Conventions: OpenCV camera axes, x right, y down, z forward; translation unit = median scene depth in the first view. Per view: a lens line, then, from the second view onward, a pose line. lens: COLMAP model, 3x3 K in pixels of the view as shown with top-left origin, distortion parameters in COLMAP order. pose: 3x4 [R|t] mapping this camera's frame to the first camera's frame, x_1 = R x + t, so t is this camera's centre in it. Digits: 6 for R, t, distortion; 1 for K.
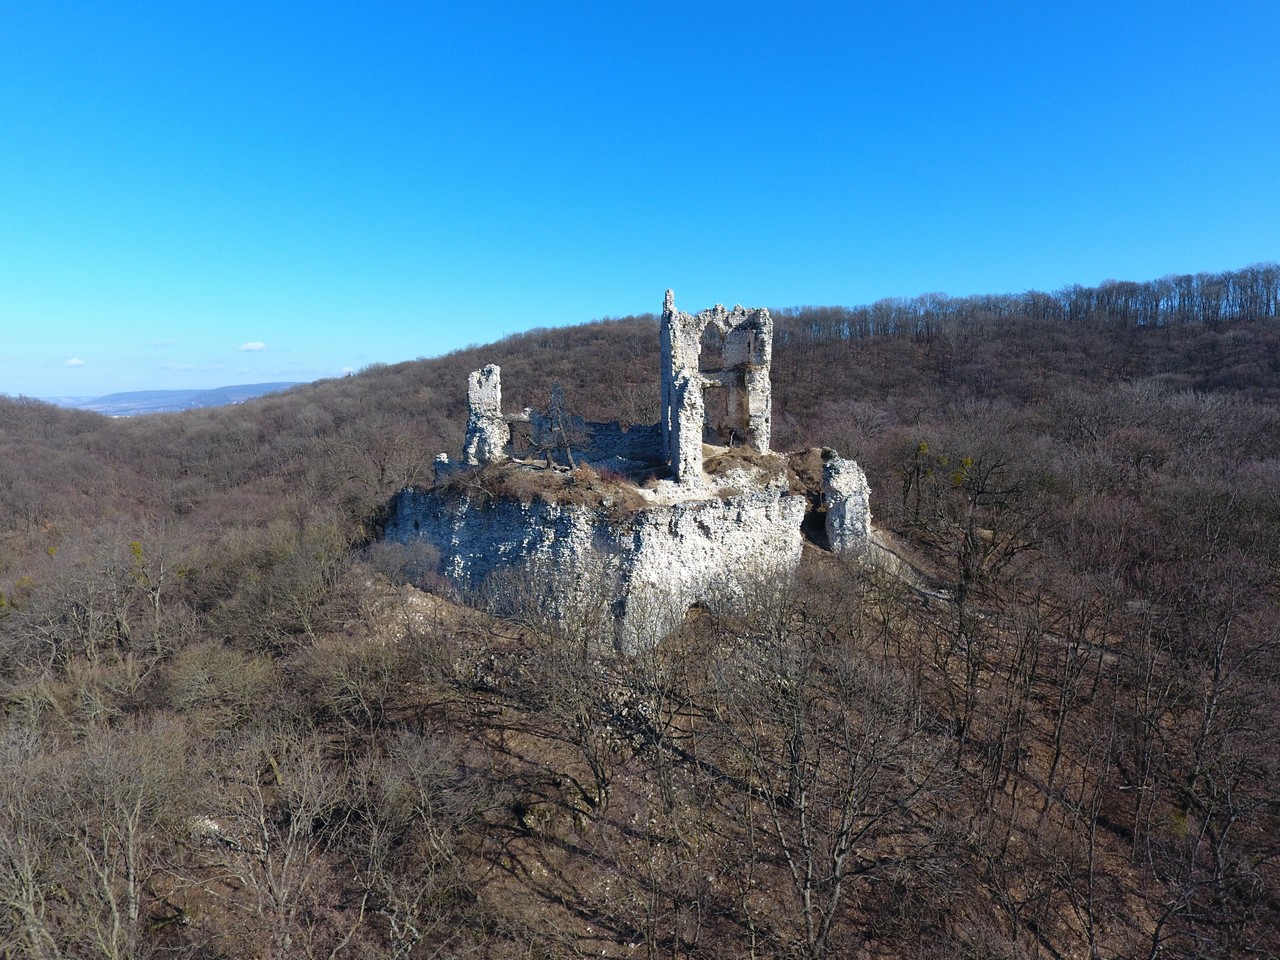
lens RADIAL K [[744.1, 0, 641.2], [0, 744.1, 479.4], [0, 0, 1]] dist [-0.000820, -0.001866]
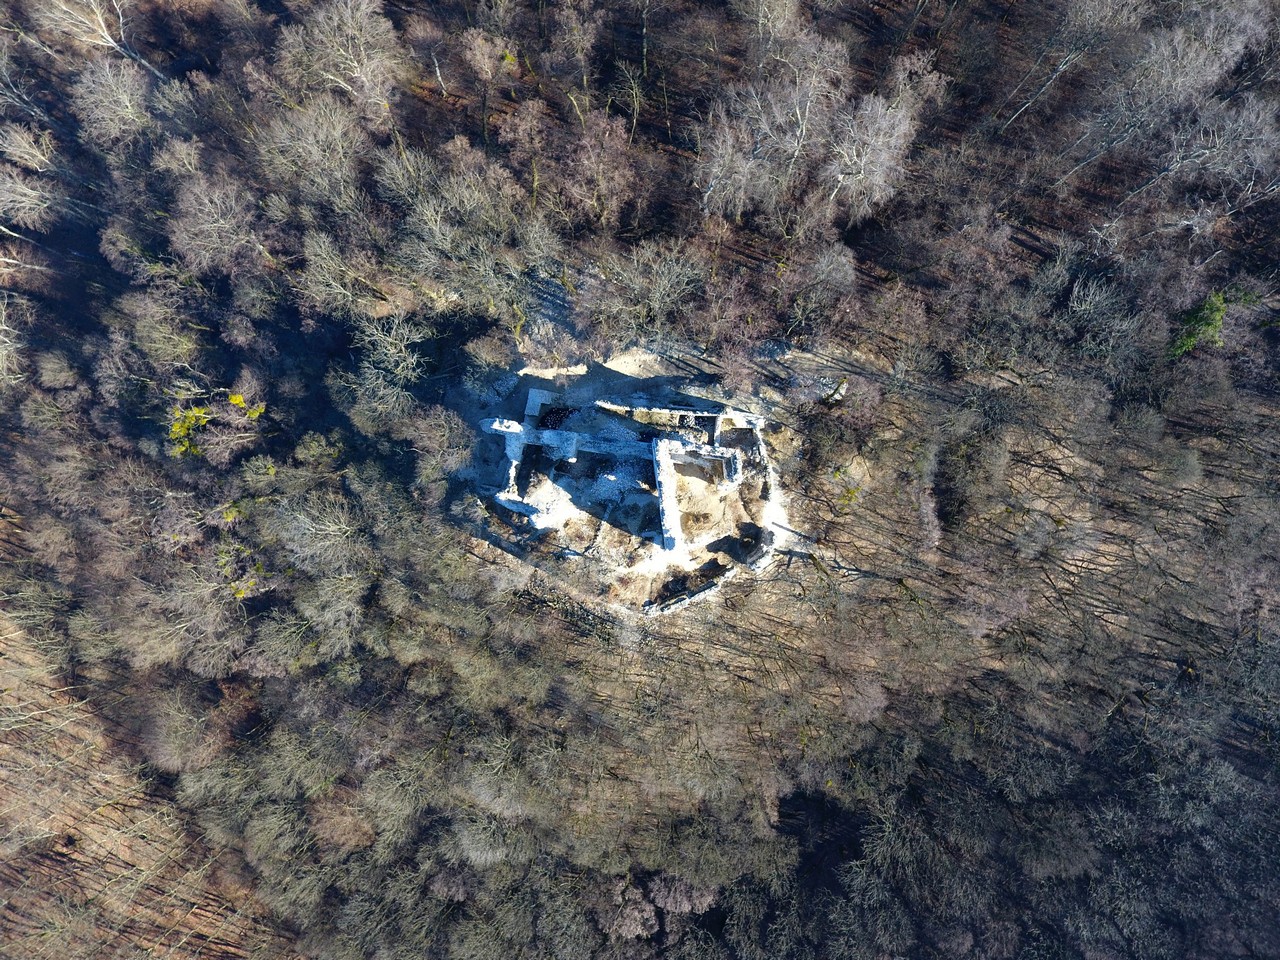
lens RADIAL K [[744.1, 0, 638.7], [0, 744.1, 486.6], [0, 0, 1]] dist [-0.000820, -0.001866]
pose [[0.998158, -0.059151, 0.013519, -0.021194], [-0.007292, 0.104252, 0.994524, -1.653684], [-0.060236, -0.992790, 0.103628, 0.970382]]
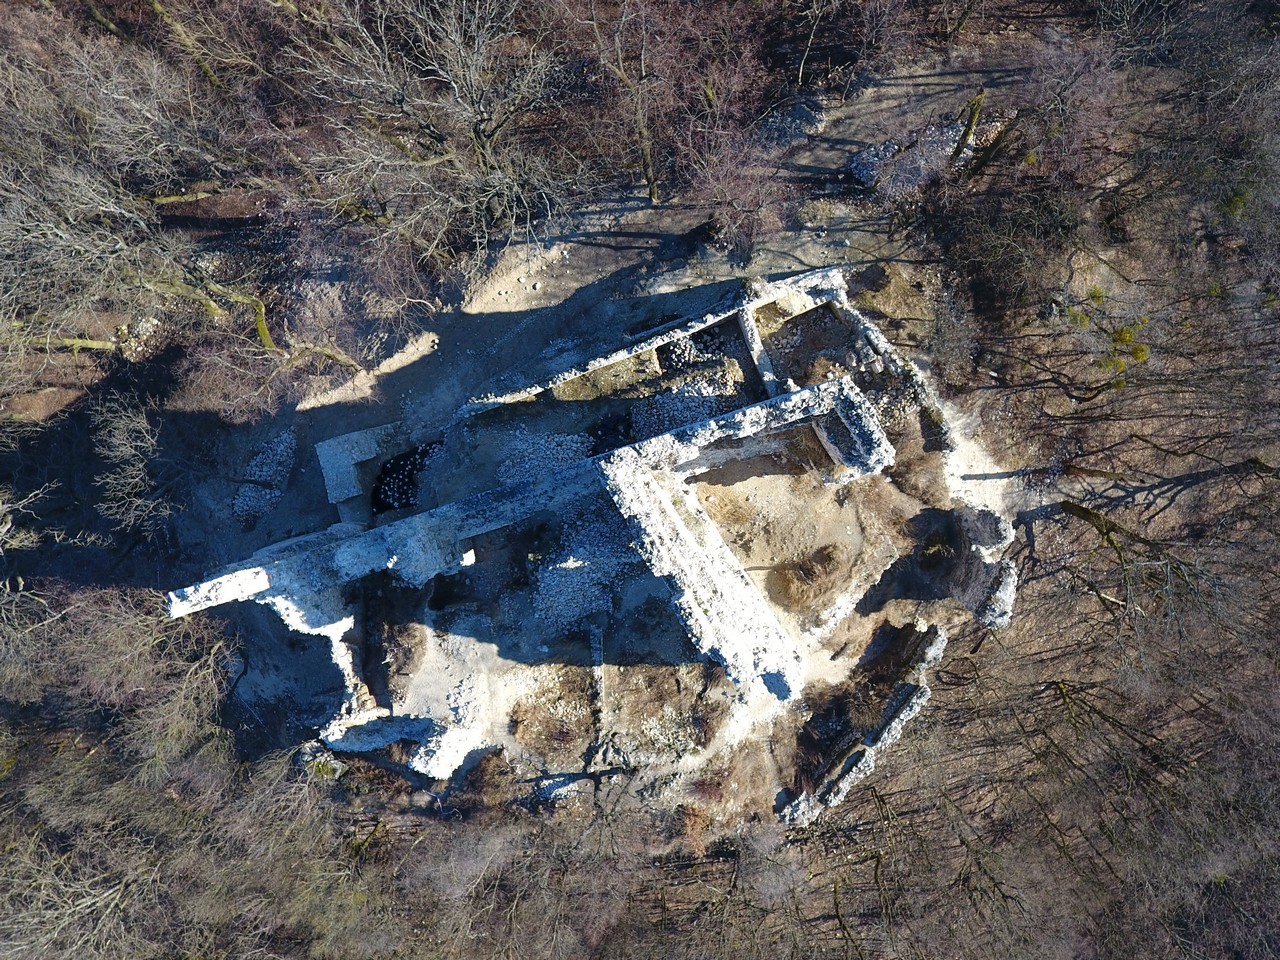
lens RADIAL K [[831.8, 0, 688.8], [0, 831.8, 428.4], [0, 0, 1]] dist [-0.004847, -0.000355]
pose [[0.873586, -0.486659, 0.003193, 0.092539], [0.043739, 0.085045, 0.995417, -0.756324], [-0.484700, -0.869443, 0.095581, 1.147511]]
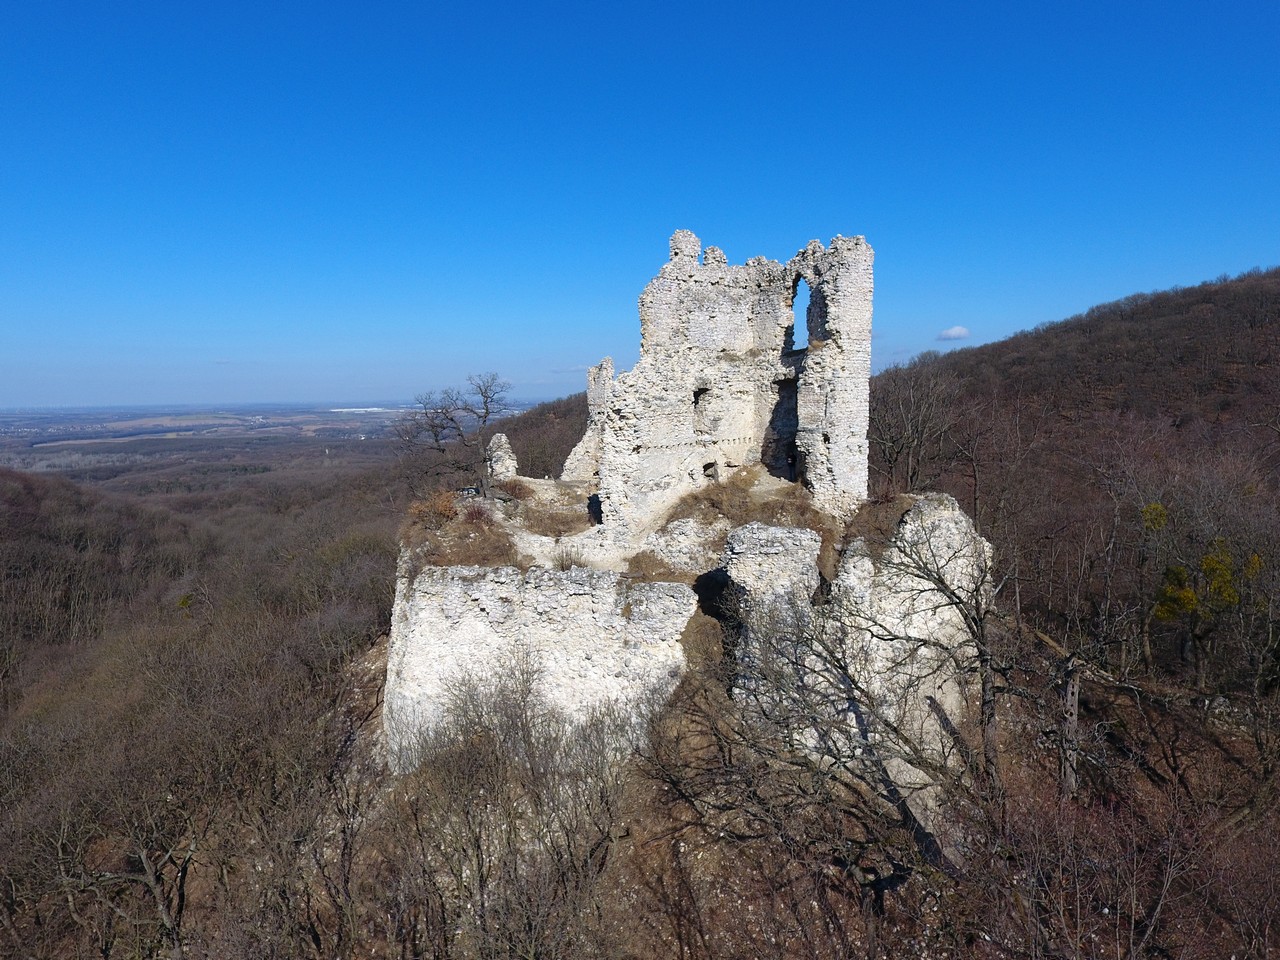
lens RADIAL K [[780.7, 0, 641.8], [0, 780.7, 482.4], [0, 0, 1]] dist [-0.002875, 0.000190]
pose [[0.698626, 0.071708, -0.711884, 0.554415], [-0.064142, 0.997236, 0.037503, -0.066545], [0.712606, 0.019461, 0.701295, 0.549923]]
